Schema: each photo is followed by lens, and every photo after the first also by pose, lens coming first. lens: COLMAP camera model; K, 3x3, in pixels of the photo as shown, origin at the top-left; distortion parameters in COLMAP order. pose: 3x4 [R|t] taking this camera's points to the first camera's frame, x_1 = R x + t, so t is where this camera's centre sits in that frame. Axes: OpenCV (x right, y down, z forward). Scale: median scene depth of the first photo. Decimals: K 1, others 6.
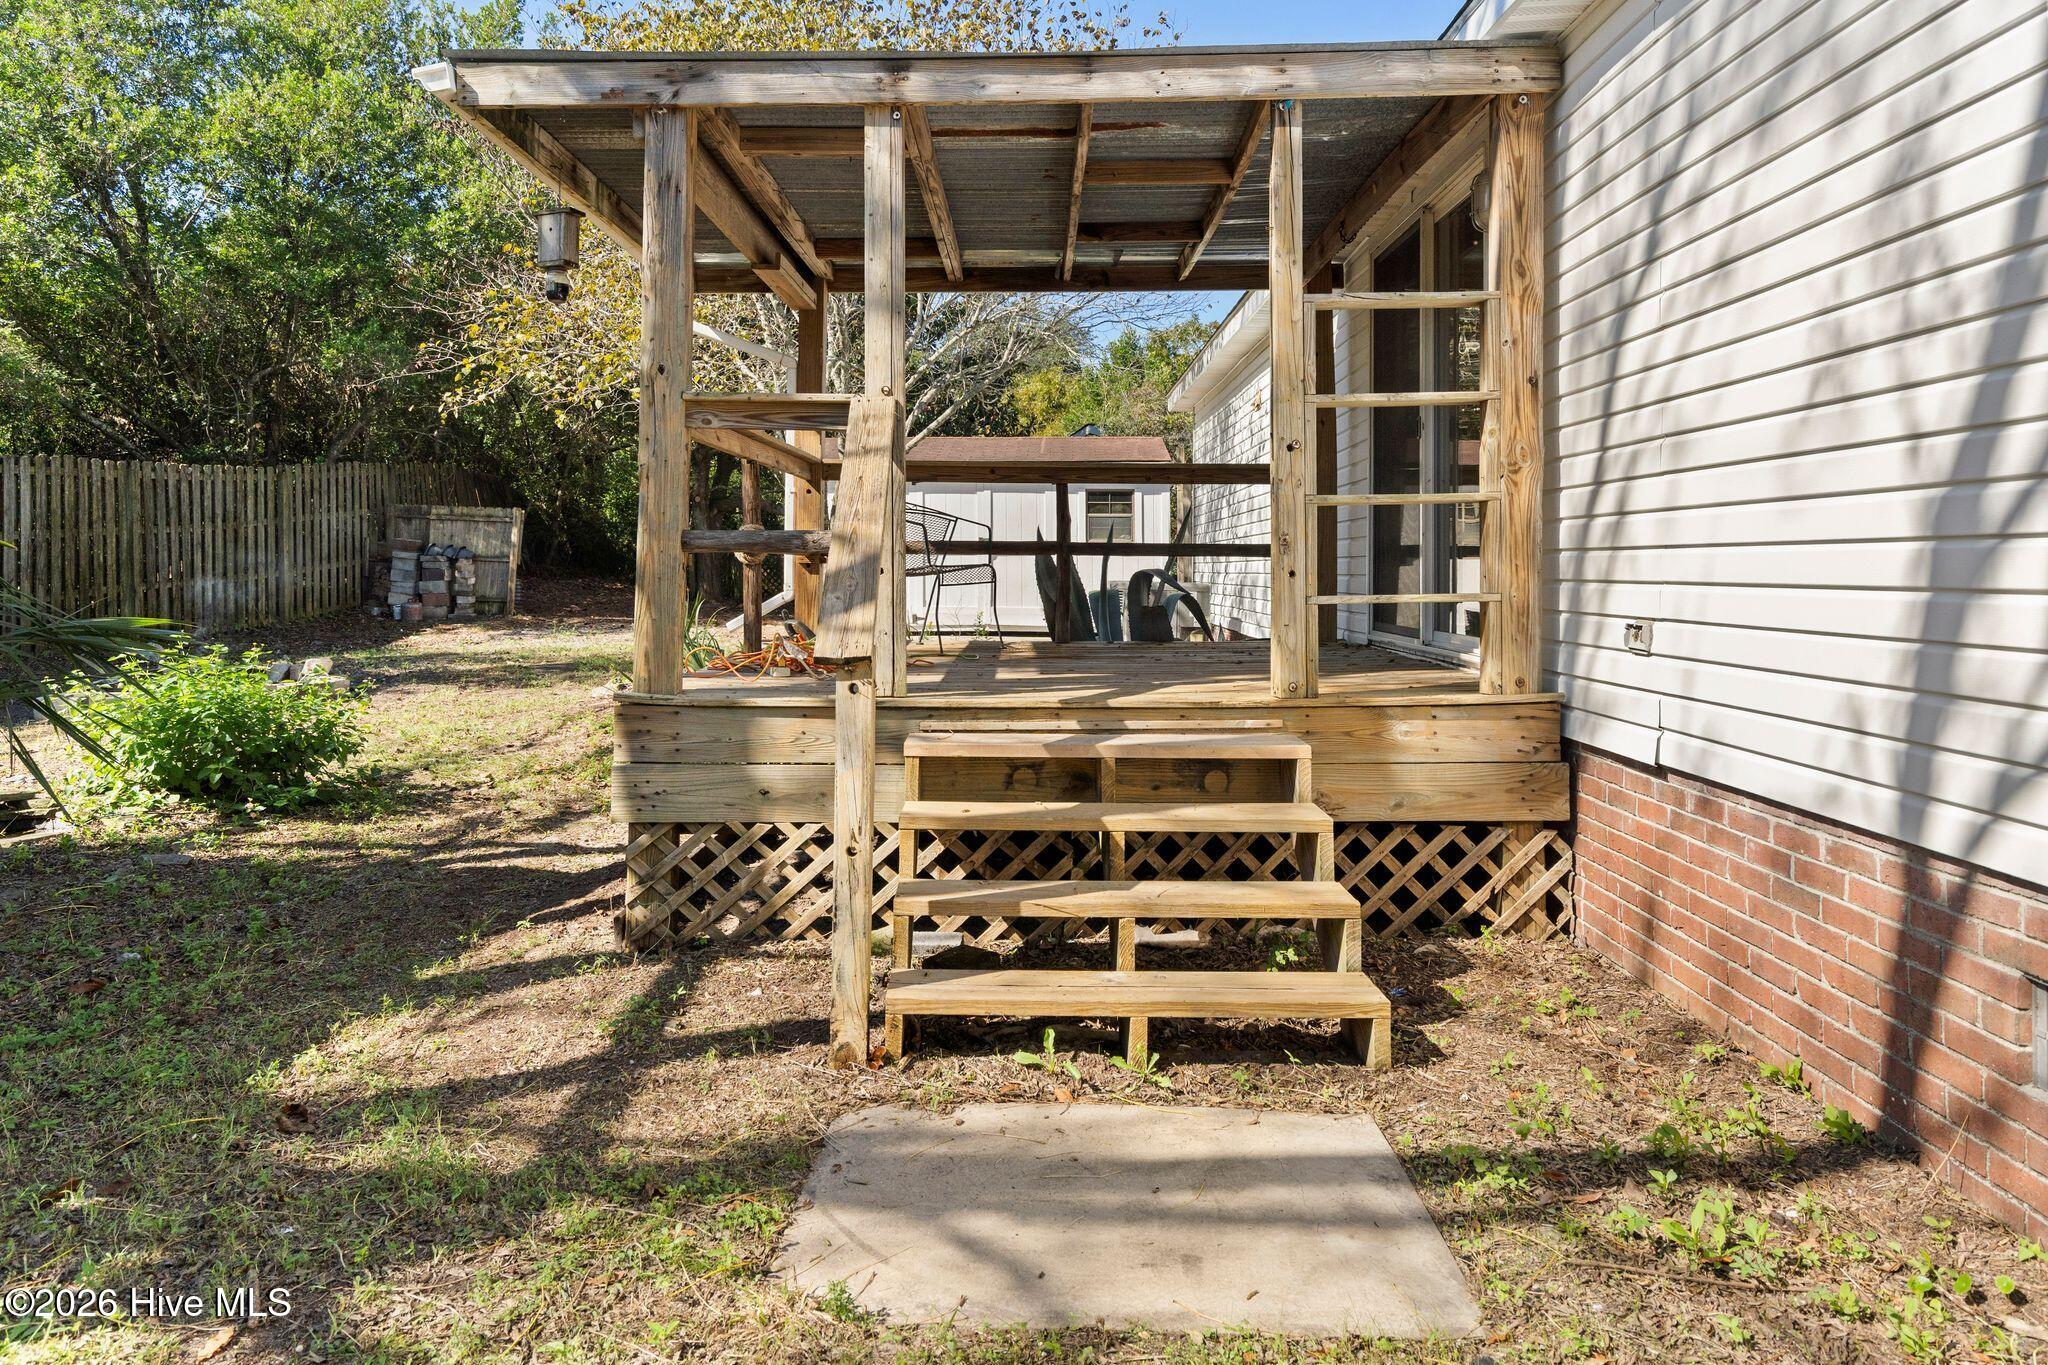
lens RADIAL K [[1328.6, 0, 1018.6], [0, 1328.6, 524.7], [0, 0, 1]] dist [0.014295, 0.001428]
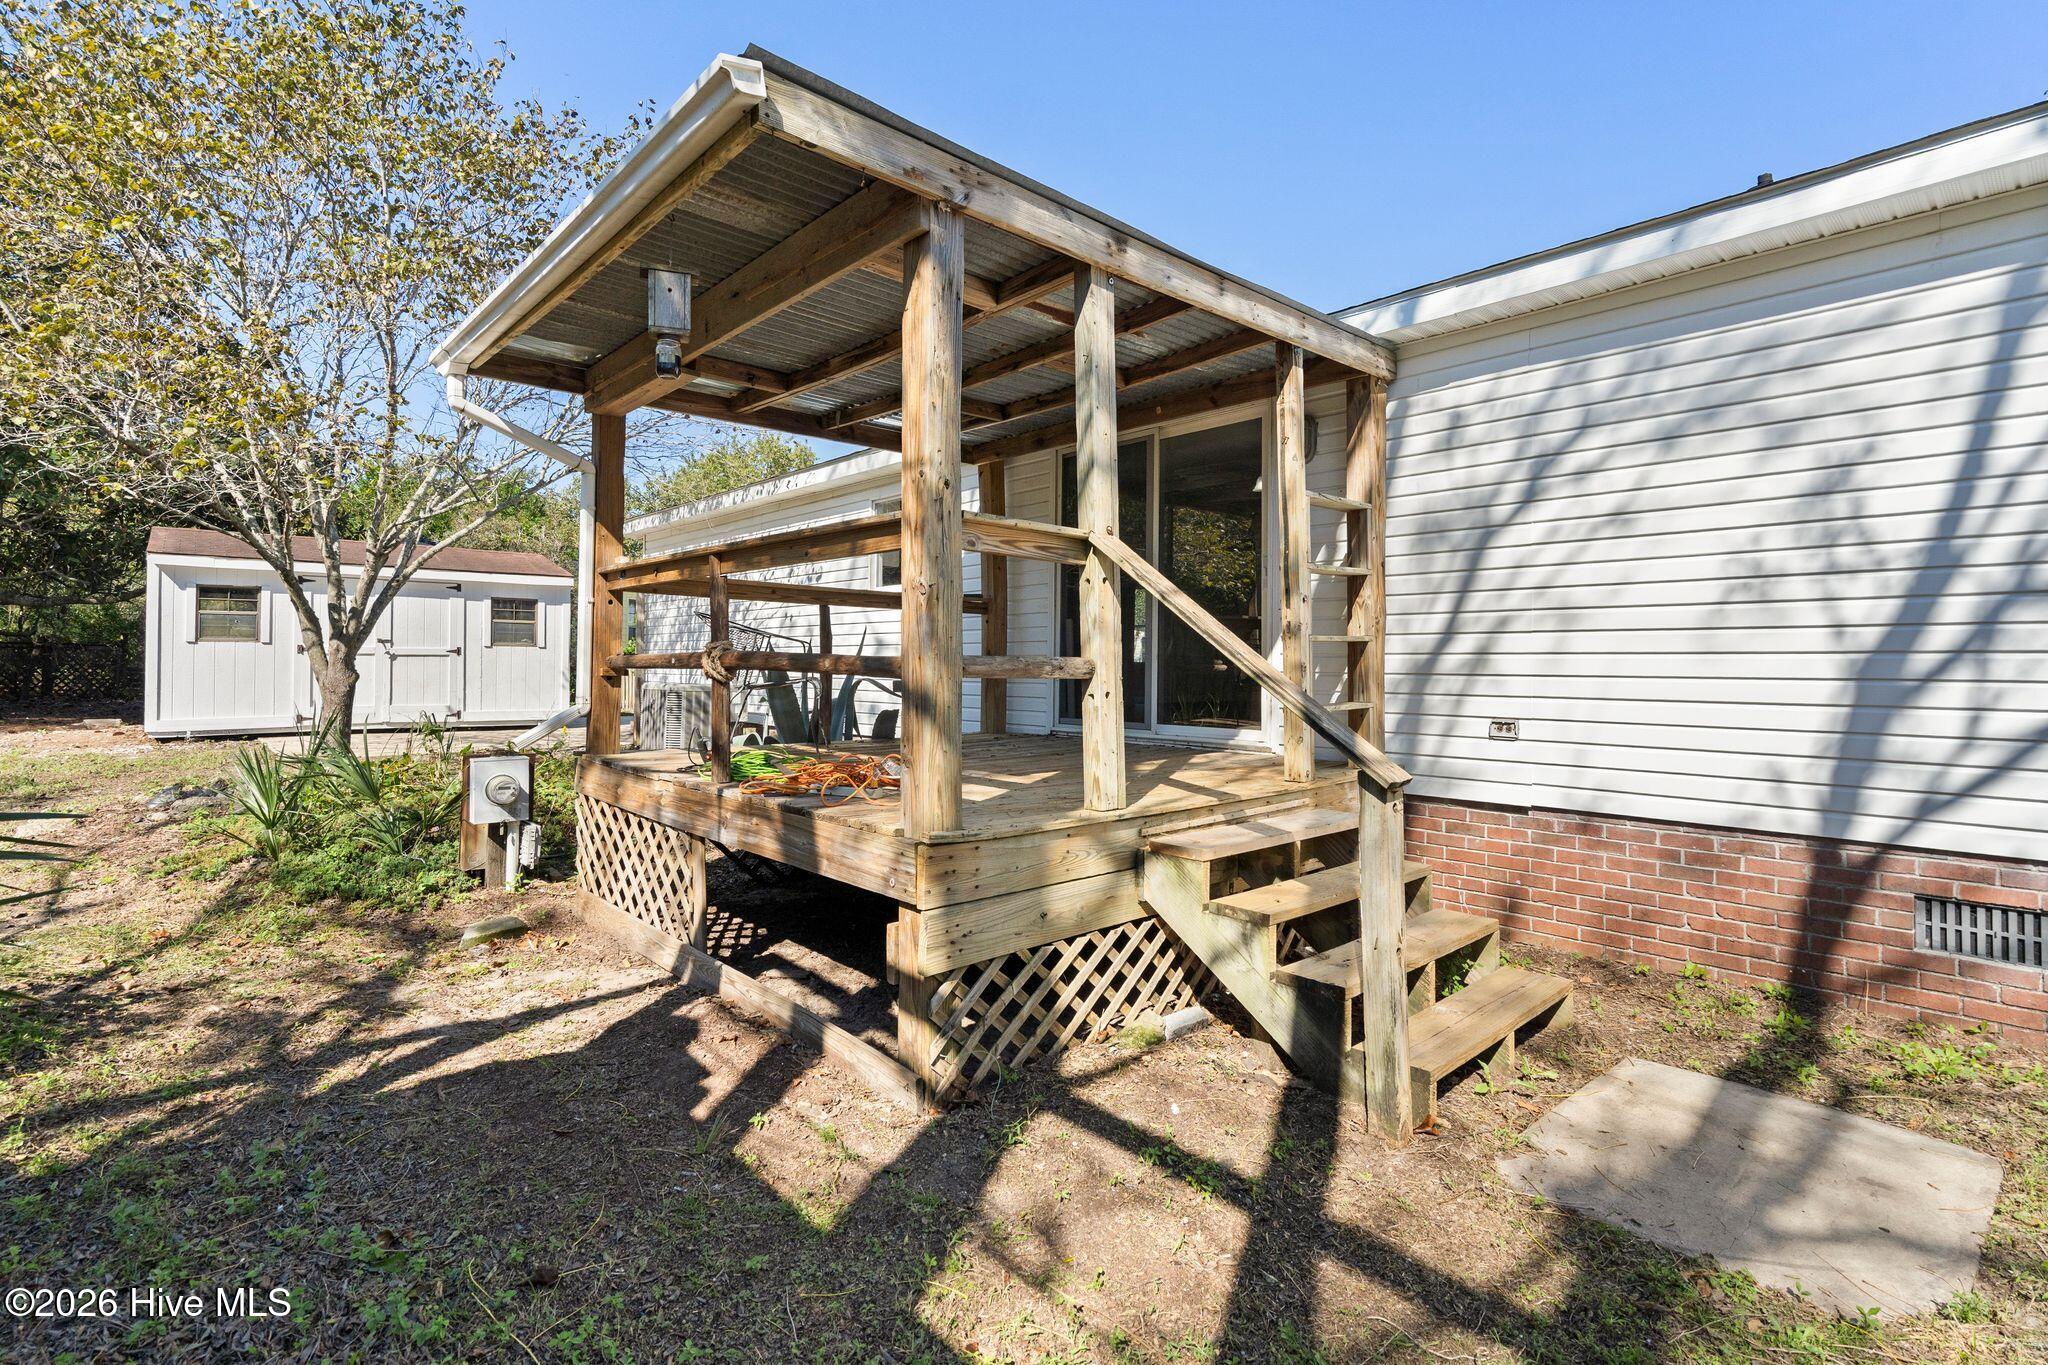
lens RADIAL K [[962.0, 0, 1001.4], [0, 962.0, 651.7], [0, 0, 1]] dist [-0.003371, -0.000150]
pose [[0.742321, 0.010771, 0.669958, -0.709385], [-0.026538, 0.999559, 0.013335, -0.009892], [-0.669519, -0.027678, 0.742279, 0.487393]]
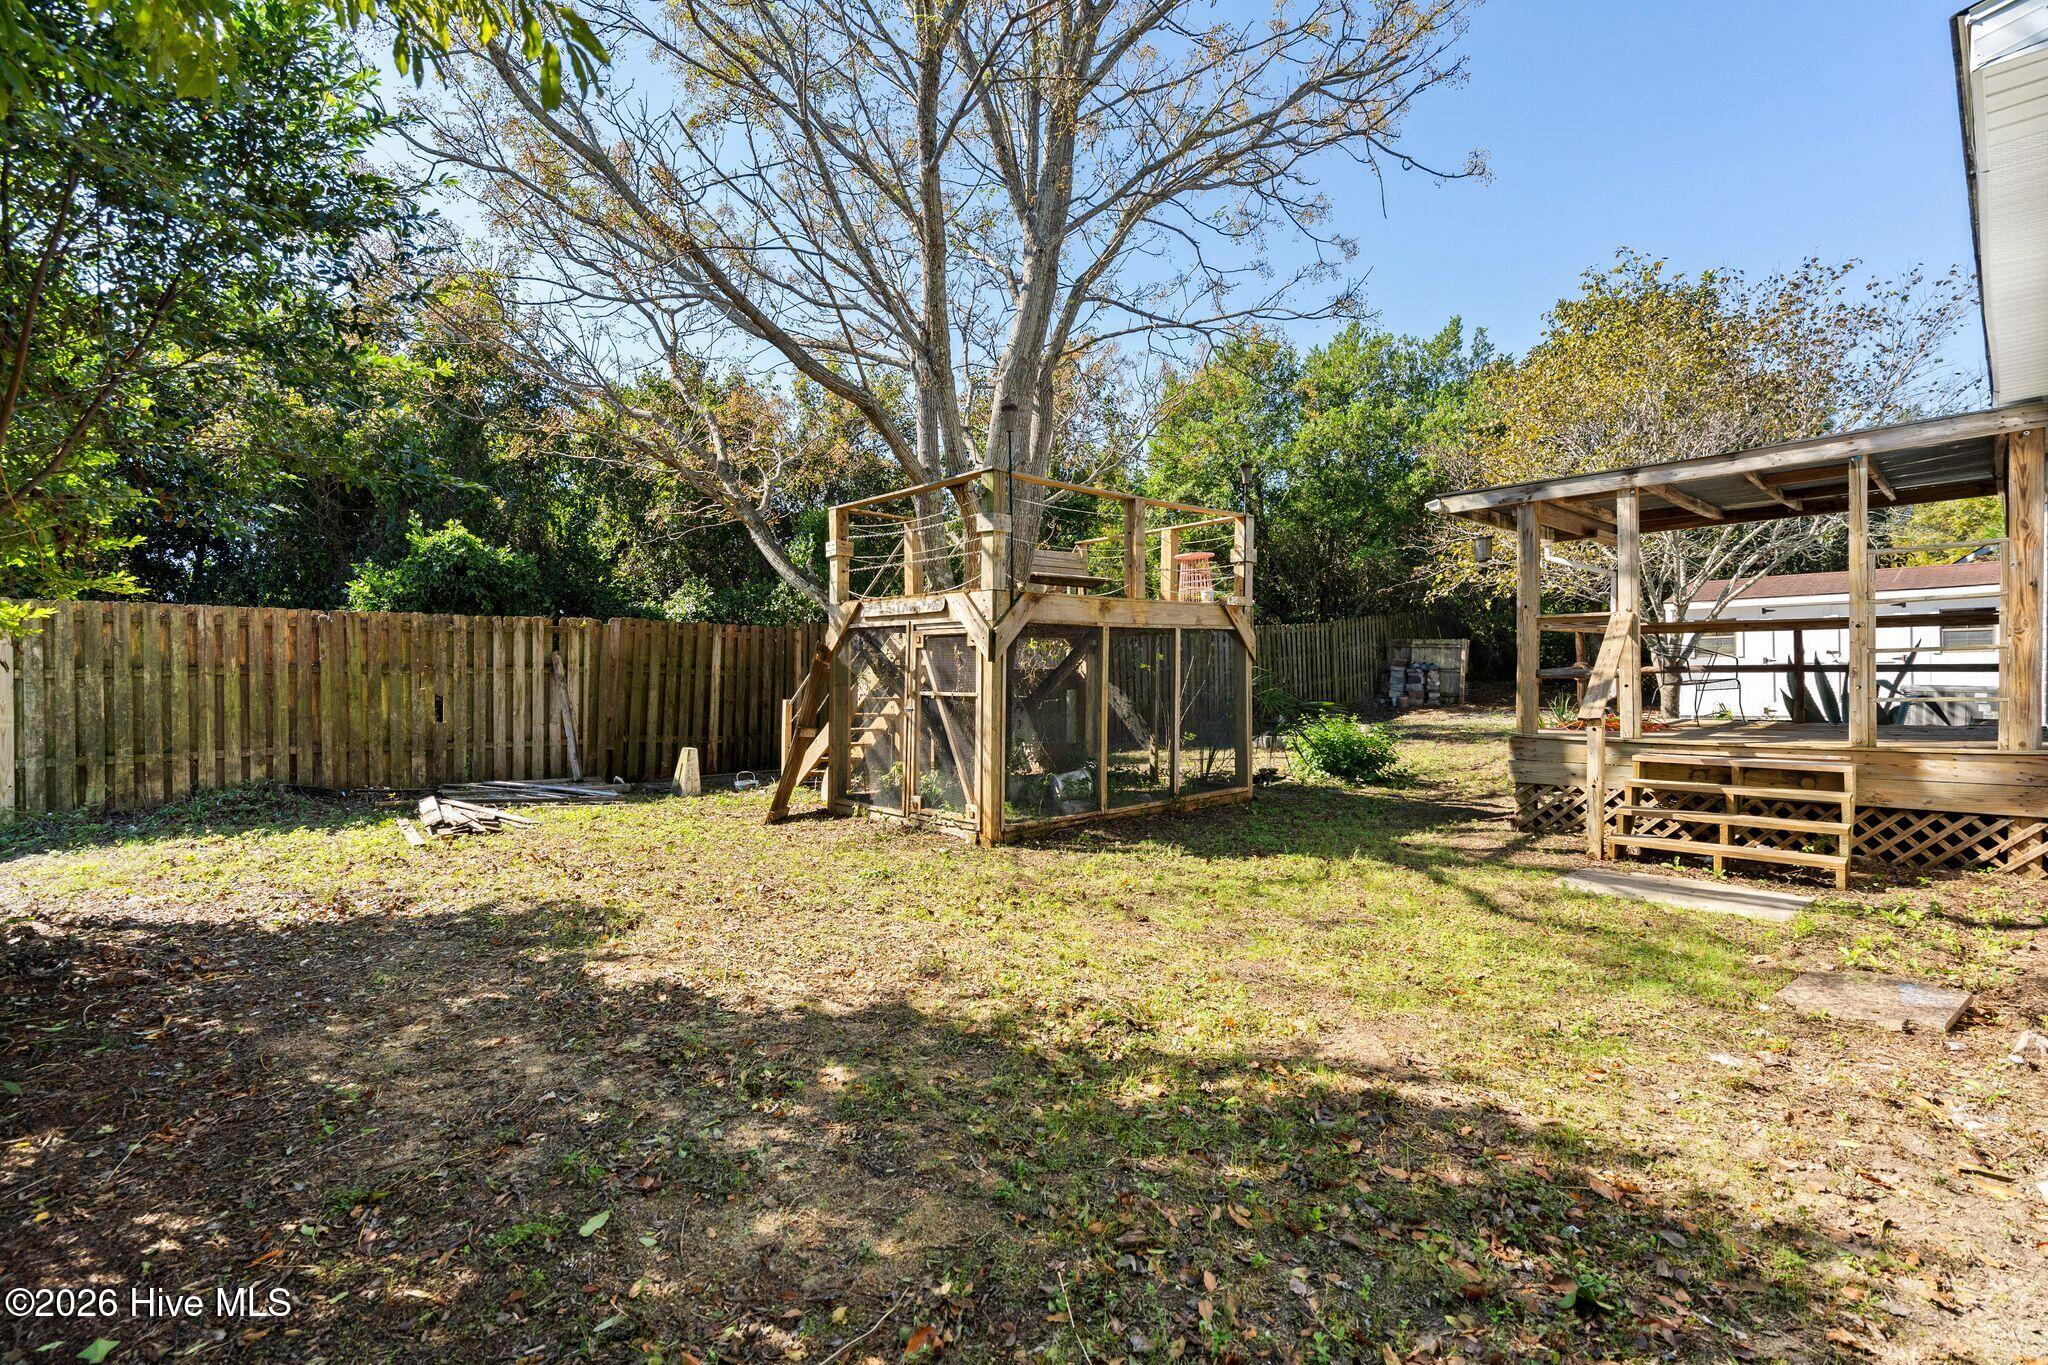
lens RADIAL K [[925.1, 0, 1008.8], [0, 925.1, 682.8], [0, 0, 1]] dist [-0.004217, 0.000393]
pose [[0.683726, -0.004133, -0.729727, 0.353725], [0.036446, 0.998929, 0.028491, -0.059545], [0.728828, -0.046076, 0.683145, -0.959853]]
